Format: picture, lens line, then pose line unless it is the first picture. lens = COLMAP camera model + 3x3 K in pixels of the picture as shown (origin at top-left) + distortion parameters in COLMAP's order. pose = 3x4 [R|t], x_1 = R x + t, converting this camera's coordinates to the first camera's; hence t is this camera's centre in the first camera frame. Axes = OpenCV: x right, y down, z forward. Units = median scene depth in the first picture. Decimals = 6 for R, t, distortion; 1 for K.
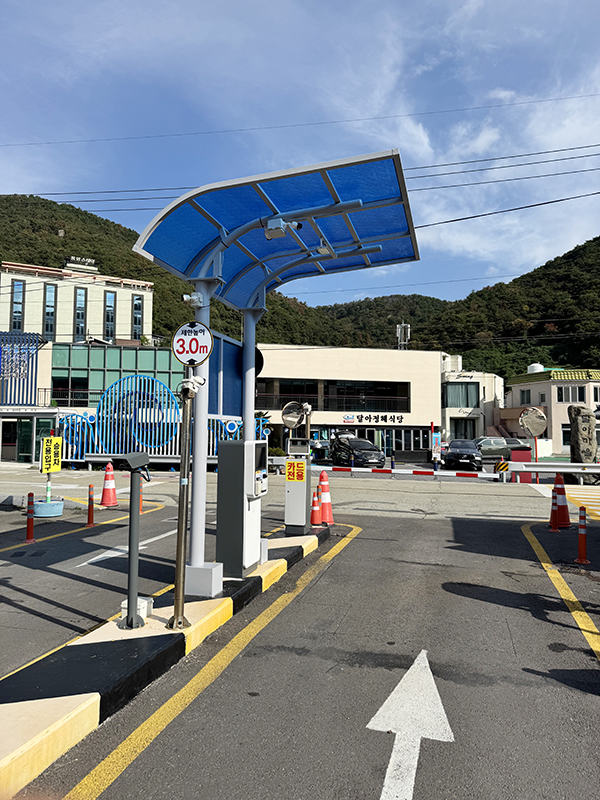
lens RADIAL K [[559.6, 0, 301.2], [0, 559.6, 396.1], [0, 0, 1]] dist [0.134274, -0.264511]
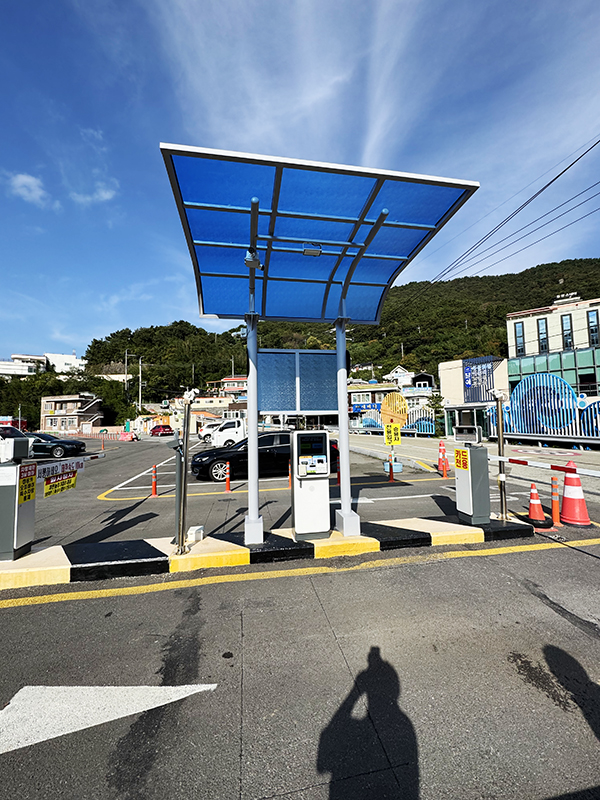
lens RADIAL K [[319.3, 0, 300.0], [0, 319.3, 400.0], [0, 0, 1]] dist [-0.002718, -0.000231]
pose [[0.428476, -0.072379, -0.900649, 0.131817], [0.080351, 0.995890, -0.041806, 0.009830], [0.899973, -0.054455, 0.432531, 0.168983]]
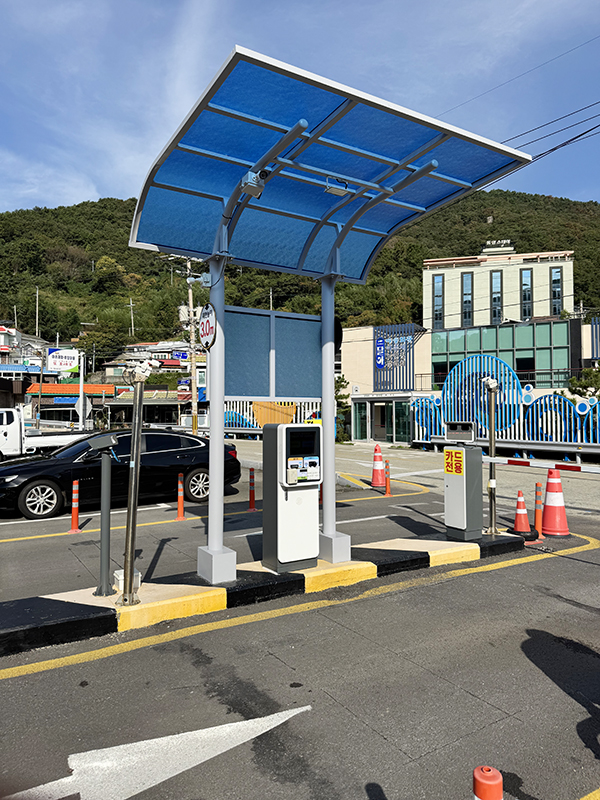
lens RADIAL K [[559.6, 0, 301.2], [0, 559.6, 396.1], [0, 0, 1]] dist [0.134274, -0.264511]
pose [[0.735669, -0.028760, -0.676730, 0.130999], [0.049827, 0.998689, 0.011724, 0.005854], [0.675506, -0.042345, 0.736138, 0.084076]]
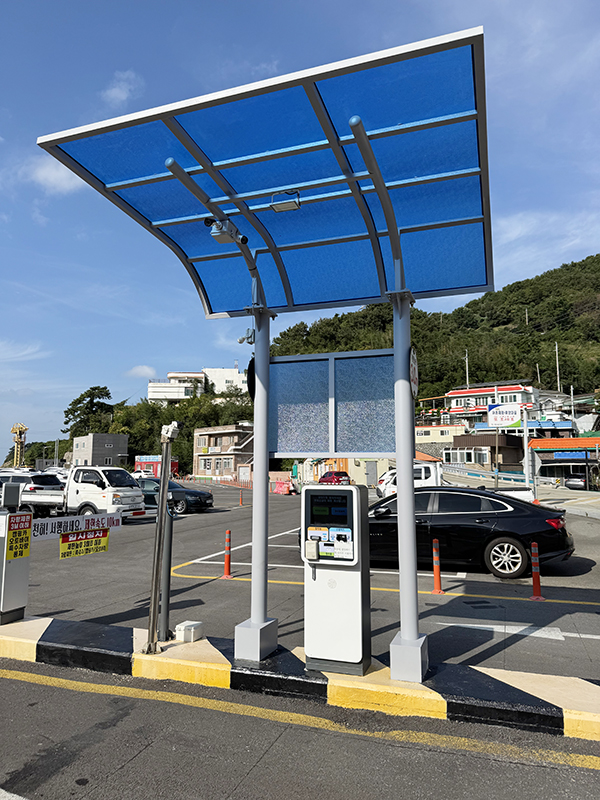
lens RADIAL K [[564.0, 0, 300.0], [0, 564.0, 400.0], [0, 0, 1]] dist [0.065971, -0.086064]
pose [[-0.078768, -0.126377, -0.988850, 0.165108], [0.062216, 0.989375, -0.131400, 0.015354], [0.994950, -0.071872, -0.070068, 0.251716]]
